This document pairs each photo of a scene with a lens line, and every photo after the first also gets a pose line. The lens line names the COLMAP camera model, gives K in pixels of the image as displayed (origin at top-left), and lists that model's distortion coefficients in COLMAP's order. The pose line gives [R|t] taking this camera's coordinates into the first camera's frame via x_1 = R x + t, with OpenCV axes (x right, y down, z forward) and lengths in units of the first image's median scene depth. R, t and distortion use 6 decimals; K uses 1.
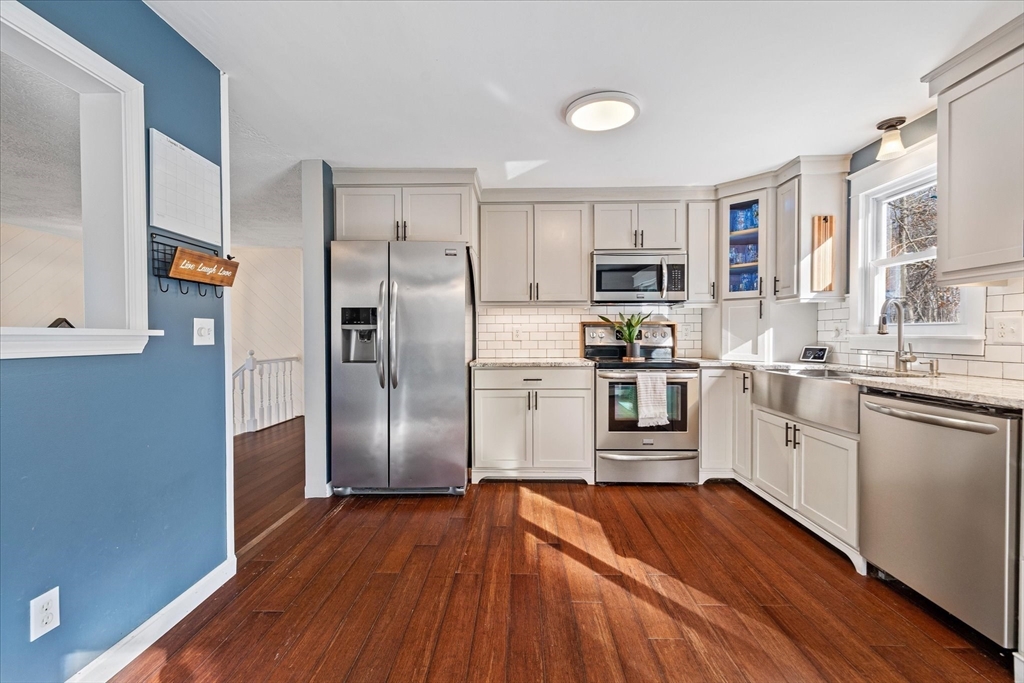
lens RADIAL K [[429.7, 0, 509.5], [0, 429.7, 338.9], [0, 0, 1]] dist [0.001683, -0.000126]
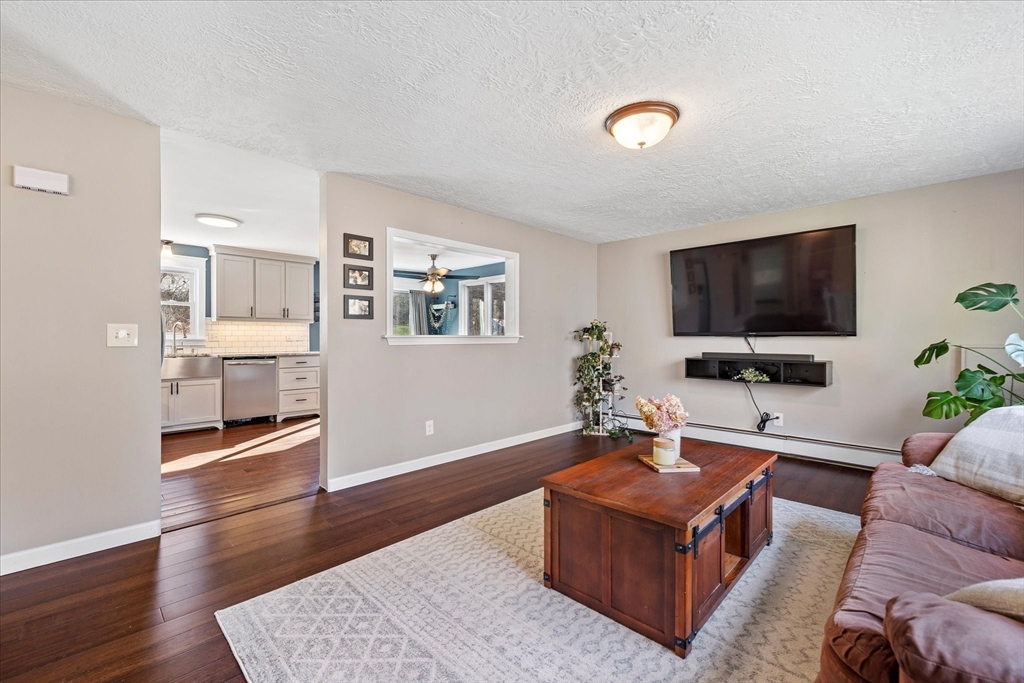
lens RADIAL K [[429.7, 0, 513.3], [0, 429.7, 341.1], [0, 0, 1]] dist [0.001683, -0.000126]
pose [[-0.725579, -0.008134, 0.688090, -2.252728], [0.006986, 0.999792, 0.019185, -0.029182], [-0.688103, 0.018727, -0.725371, 1.649735]]
